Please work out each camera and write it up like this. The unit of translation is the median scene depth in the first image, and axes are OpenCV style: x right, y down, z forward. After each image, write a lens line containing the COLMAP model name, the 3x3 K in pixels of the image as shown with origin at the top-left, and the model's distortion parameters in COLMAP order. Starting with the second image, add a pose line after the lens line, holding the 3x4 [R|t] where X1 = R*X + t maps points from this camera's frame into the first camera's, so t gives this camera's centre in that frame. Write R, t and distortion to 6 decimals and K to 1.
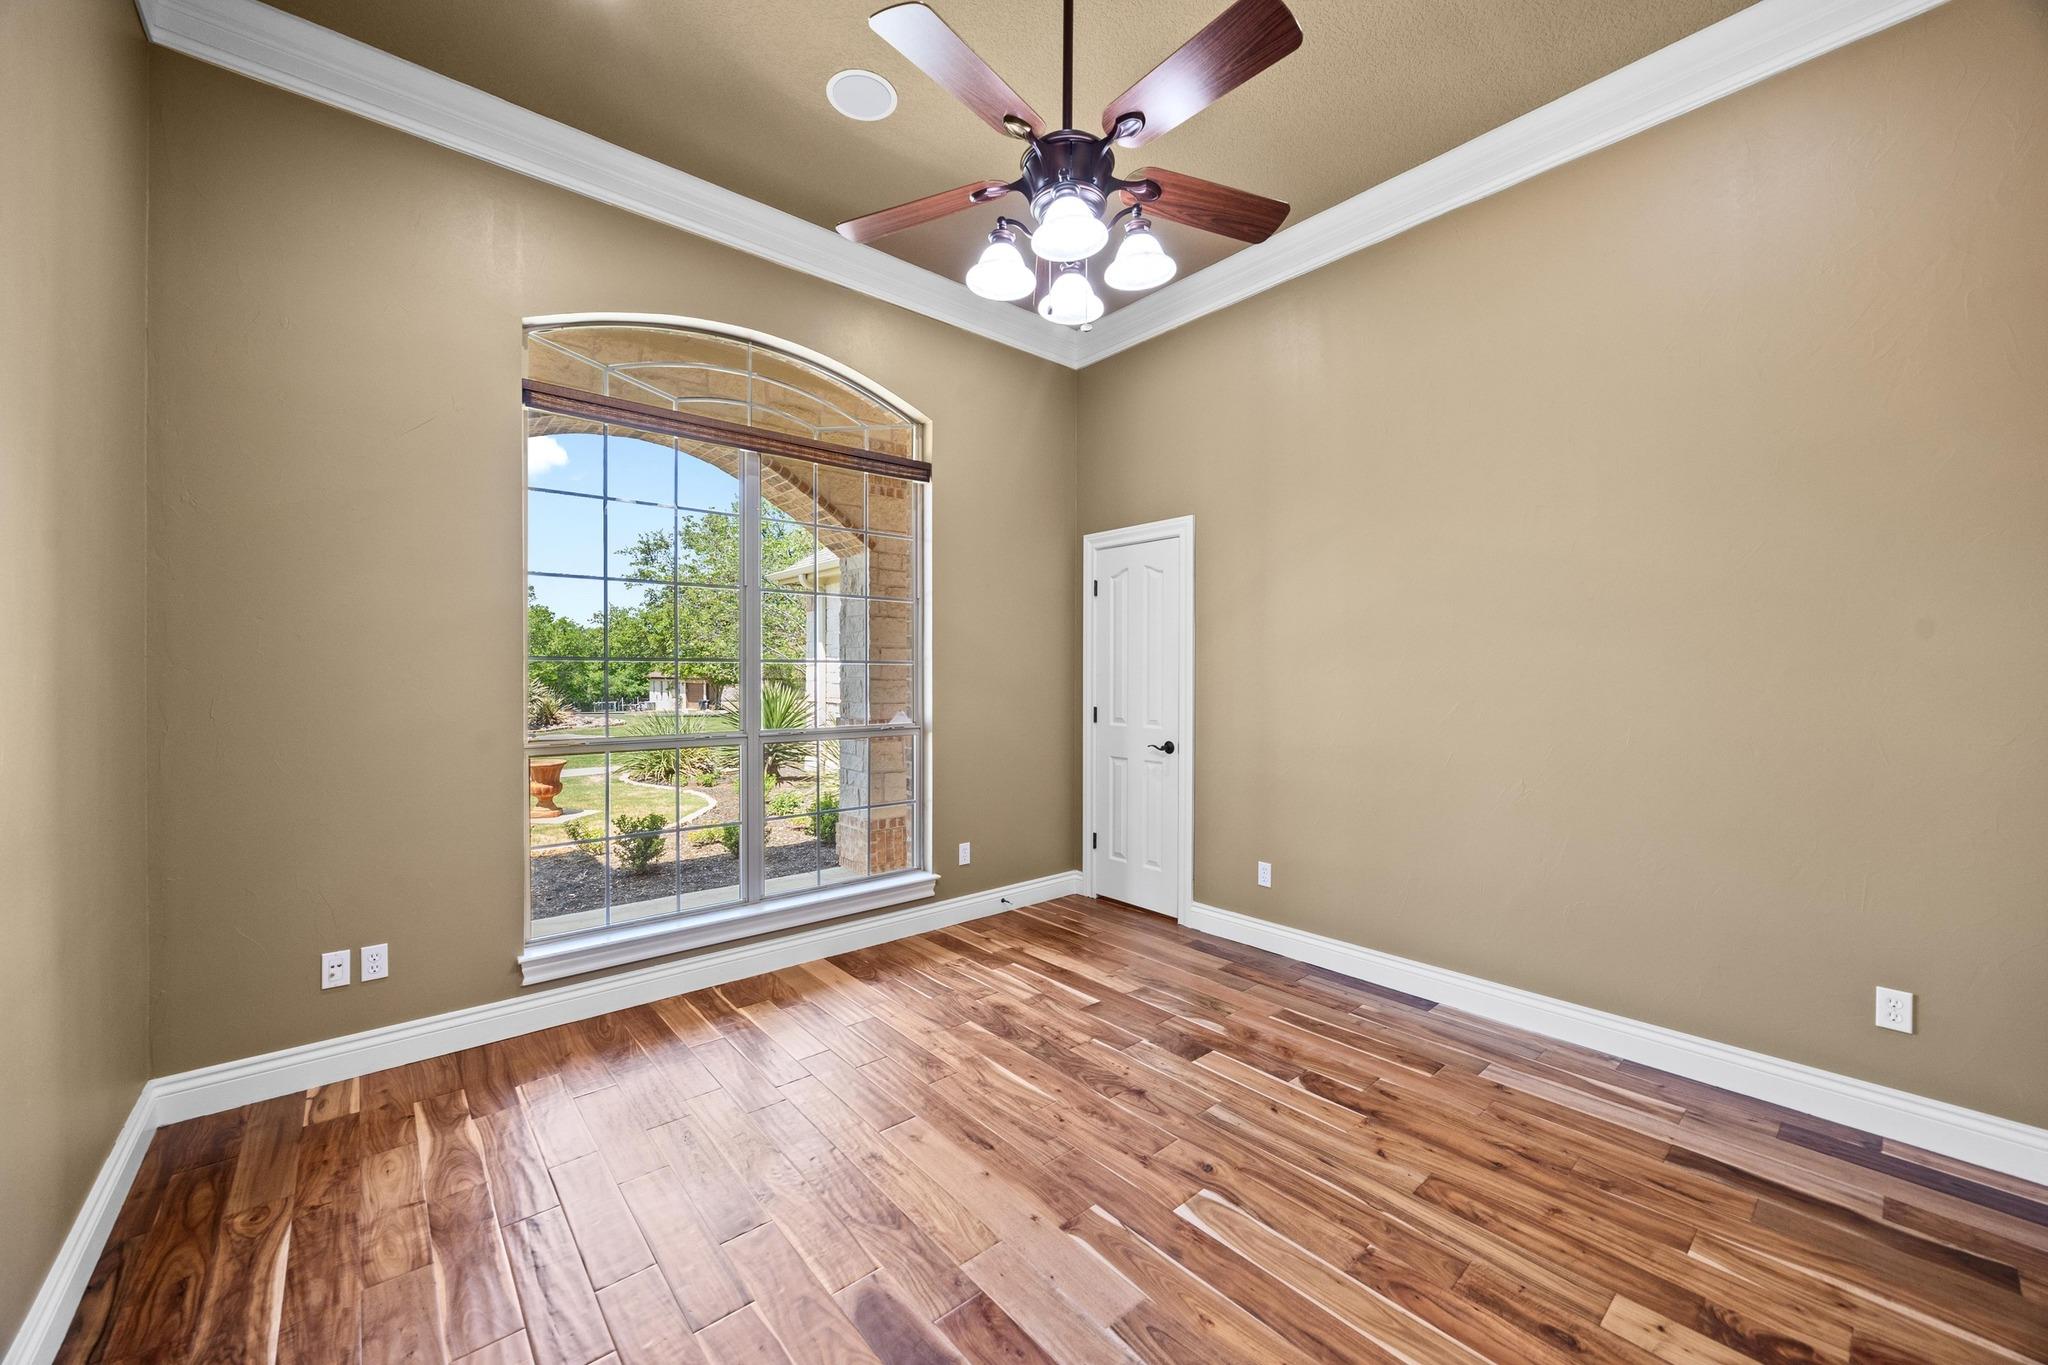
lens RADIAL K [[784.2, 0, 1012.6], [0, 784.2, 674.4], [0, 0, 1]] dist [-0.007994, 0.003217]
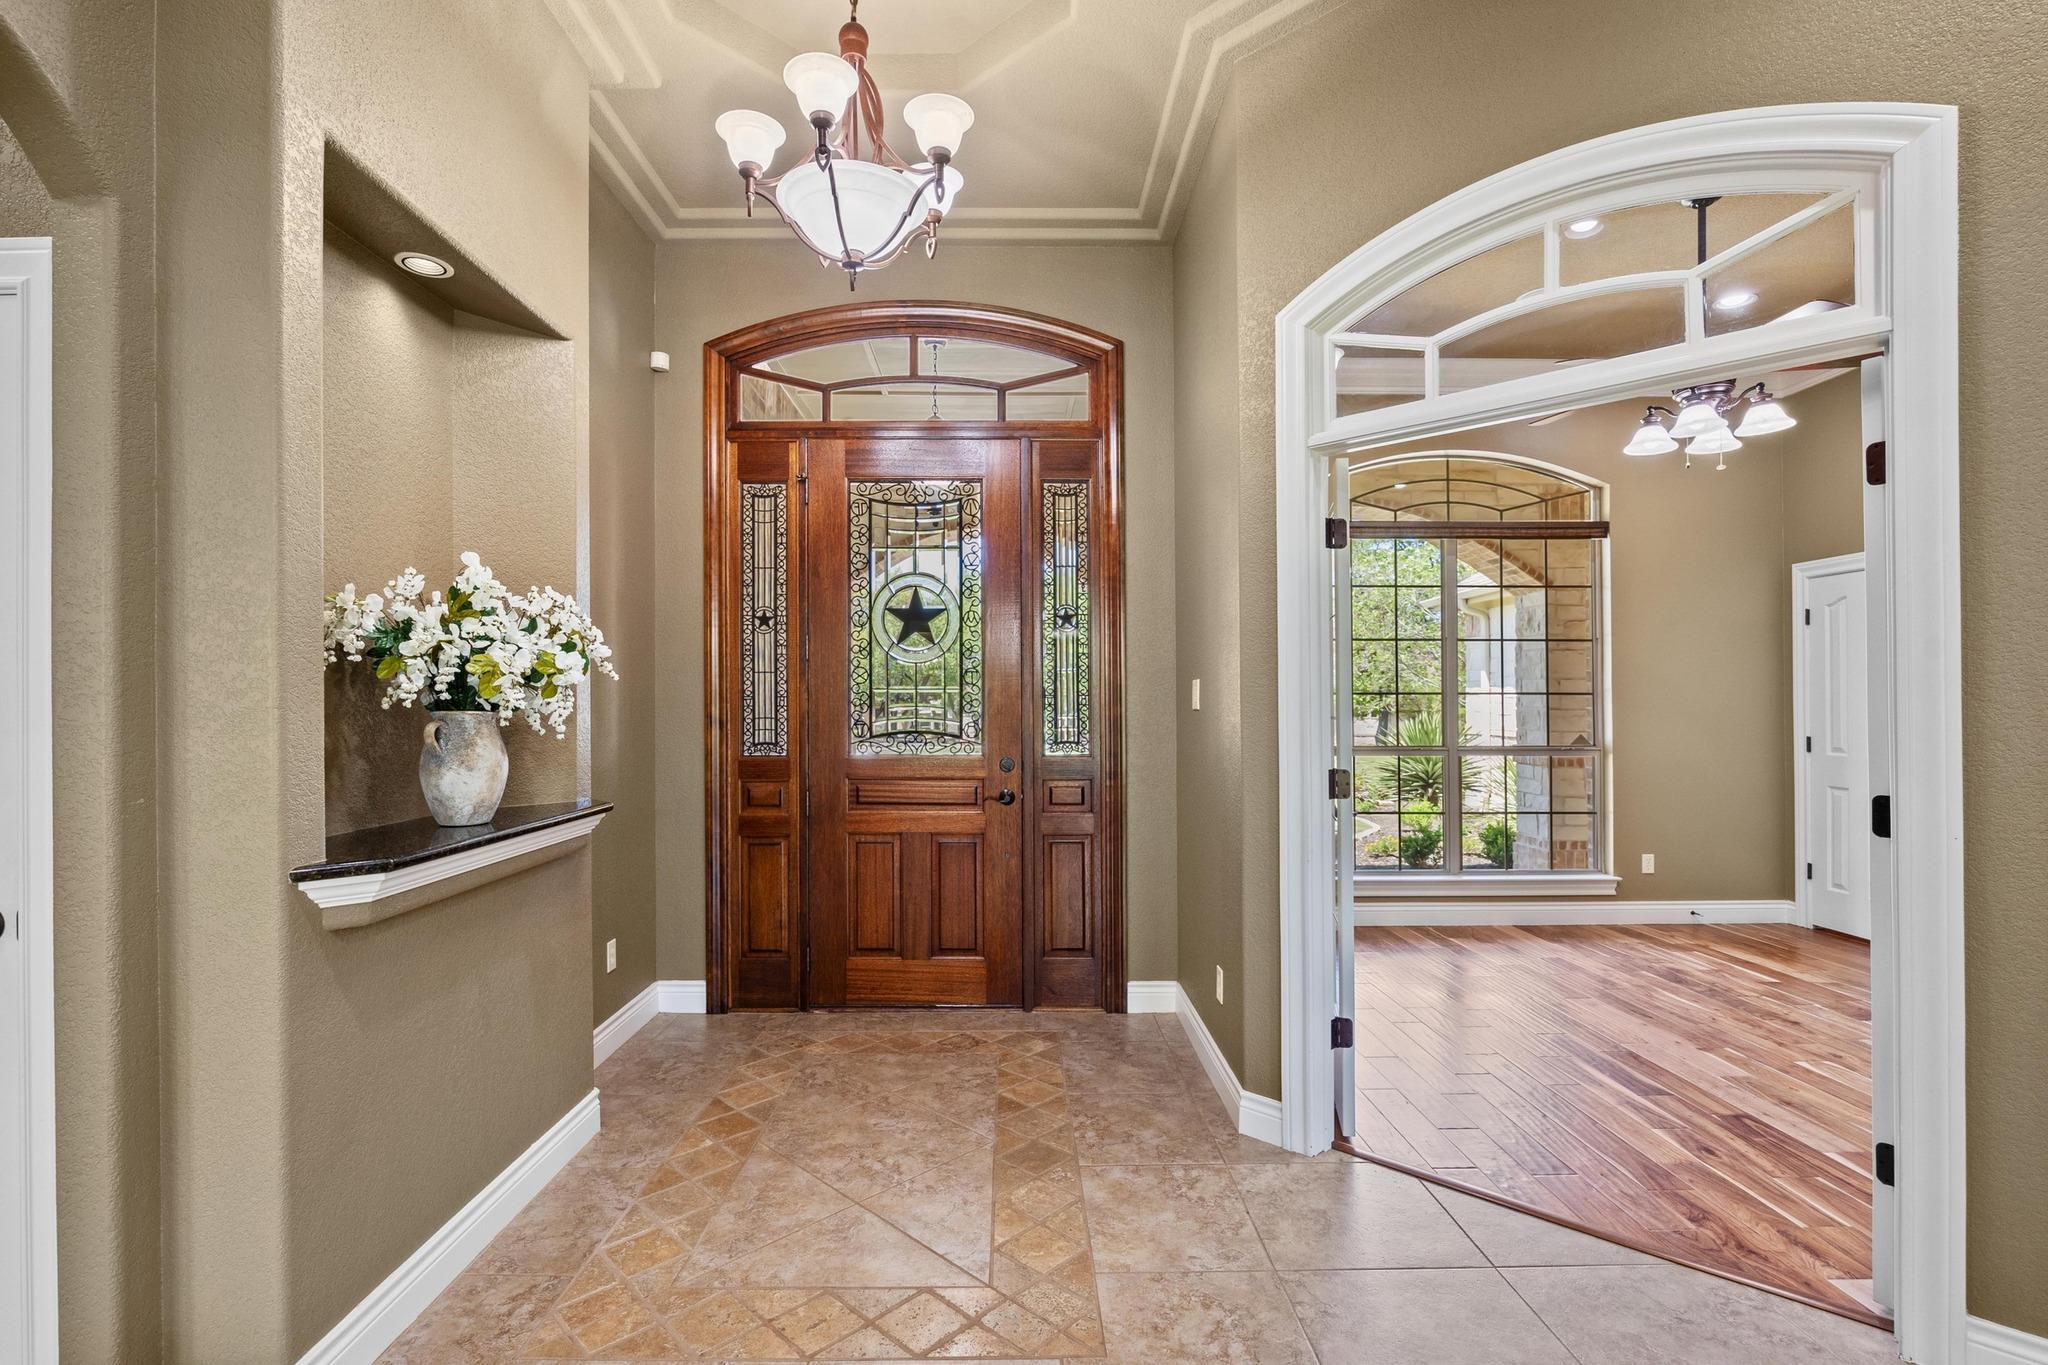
lens RADIAL K [[921.5, 0, 1016.9], [0, 921.5, 689.7], [0, 0, 1]] dist [0.004435, 0.000428]
pose [[0.768717, -0.009903, -0.639512, 0.095169], [-0.001715, 0.999845, -0.017544, 0.005793], [0.639586, 0.014583, 0.768581, -0.615871]]
